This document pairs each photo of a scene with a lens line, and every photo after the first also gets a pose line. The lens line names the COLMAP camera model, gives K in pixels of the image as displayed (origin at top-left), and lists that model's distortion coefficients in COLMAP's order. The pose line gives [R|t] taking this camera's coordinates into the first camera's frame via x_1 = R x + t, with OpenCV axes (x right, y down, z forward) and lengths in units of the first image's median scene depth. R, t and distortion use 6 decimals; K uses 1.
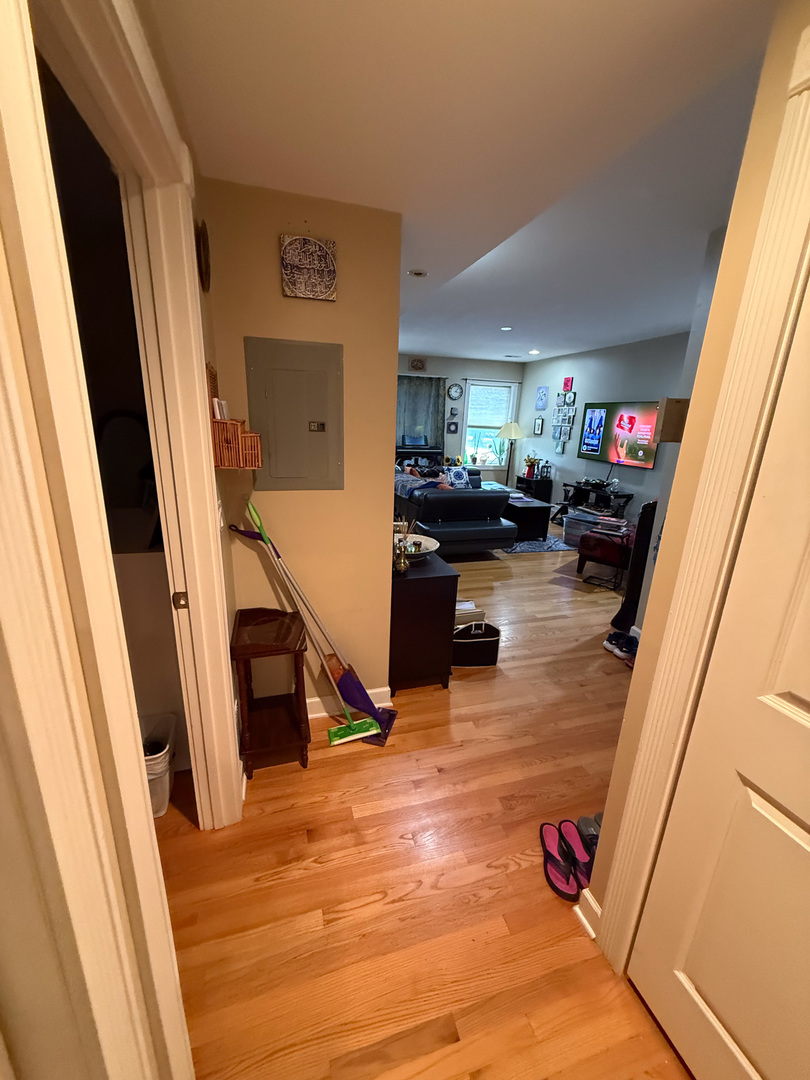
lens RADIAL K [[428.4, 0, 399.1], [0, 428.4, 542.7], [0, 0, 1]] dist [0.001476, -0.000115]
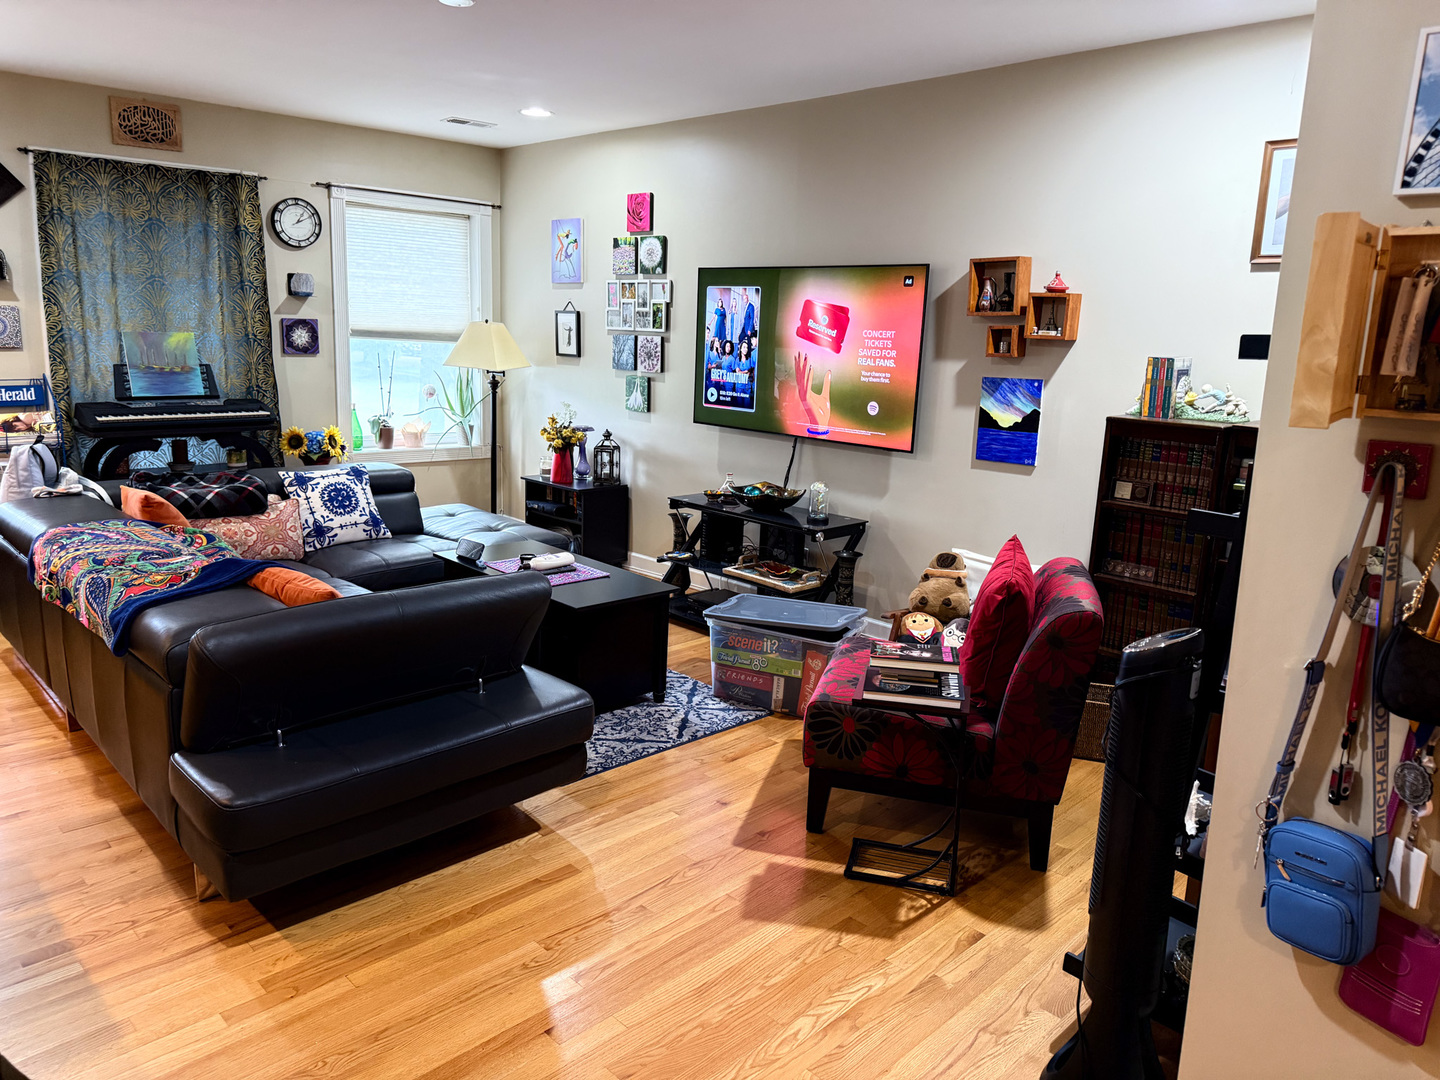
lens RADIAL K [[1013.8, 0, 728.3], [0, 1013.8, 545.1], [0, 0, 1]] dist [0.025692, -0.019175]
pose [[0.875867, -0.102545, 0.471531, 0.038989], [0.128061, 0.991517, -0.022247, -0.074508], [-0.465250, 0.079870, 0.881569, 0.257586]]
